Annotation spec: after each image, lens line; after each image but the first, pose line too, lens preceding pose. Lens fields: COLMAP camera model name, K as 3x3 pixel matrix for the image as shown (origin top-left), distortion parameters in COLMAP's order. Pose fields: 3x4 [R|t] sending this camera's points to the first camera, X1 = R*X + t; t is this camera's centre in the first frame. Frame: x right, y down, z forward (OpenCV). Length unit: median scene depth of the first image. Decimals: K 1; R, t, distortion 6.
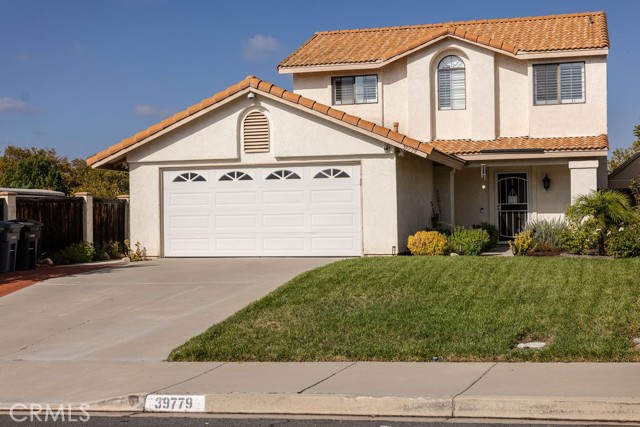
lens RADIAL K [[970.8, 0, 321.0], [0, 970.8, 209.6], [0, 0, 1]] dist [0.051332, 0.000000]
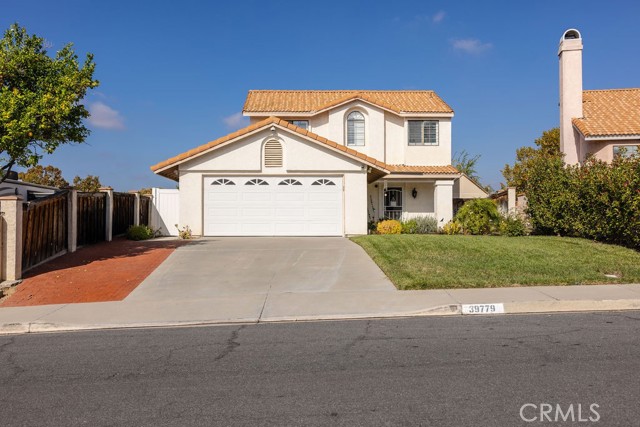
lens RADIAL K [[658.2, 0, 317.3], [0, 658.2, 208.7], [0, 0, 1]] dist [0.031247, 0.000000]
pose [[0.952723, 0.020552, 0.303143, -0.255890], [-0.016441, 0.999735, -0.016109, 0.017677], [-0.303394, 0.010364, 0.952809, 0.007516]]
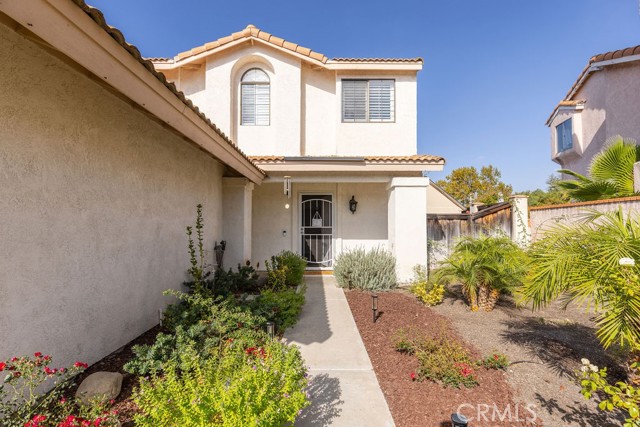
lens RADIAL K [[287.1, 0, 318.5], [0, 287.1, 214.0], [0, 0, 1]] dist [0.004573, -0.003279]
pose [[0.961451, 0.028301, 0.273515, 0.125519], [-0.020558, 0.999304, -0.031136, -0.010433], [-0.274206, 0.024313, 0.961364, 0.751632]]
